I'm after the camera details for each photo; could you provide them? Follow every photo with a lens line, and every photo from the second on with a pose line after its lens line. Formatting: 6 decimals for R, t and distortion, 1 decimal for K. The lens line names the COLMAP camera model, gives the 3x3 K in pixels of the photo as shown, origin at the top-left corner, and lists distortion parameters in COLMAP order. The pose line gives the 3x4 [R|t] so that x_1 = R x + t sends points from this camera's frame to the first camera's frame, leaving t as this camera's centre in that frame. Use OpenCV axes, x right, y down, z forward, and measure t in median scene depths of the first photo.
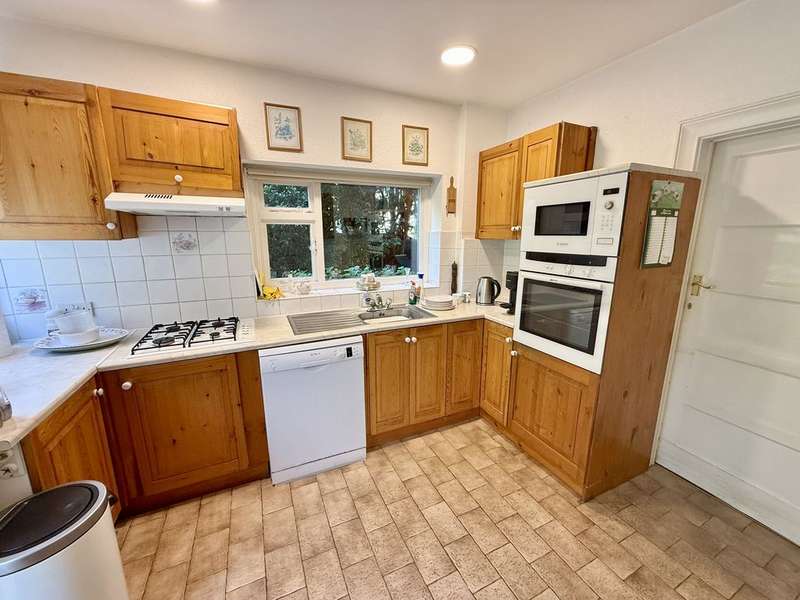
lens RADIAL K [[318.0, 0, 398.8], [0, 318.0, 298.5], [0, 0, 1]] dist [-0.000010, -0.000301]
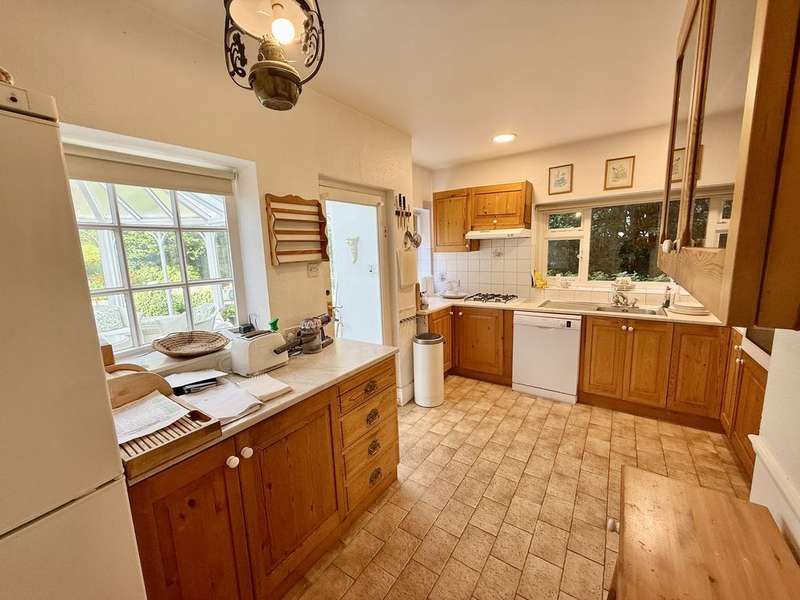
lens RADIAL K [[318.0, 0, 399.7], [0, 318.0, 299.5], [0, 0, 1]] dist [-0.000010, -0.000301]
pose [[0.505623, 0.116041, -0.854915, 0.713722], [-0.142837, 0.988498, 0.049695, 0.092189], [0.850848, 0.096987, 0.516383, -0.471790]]
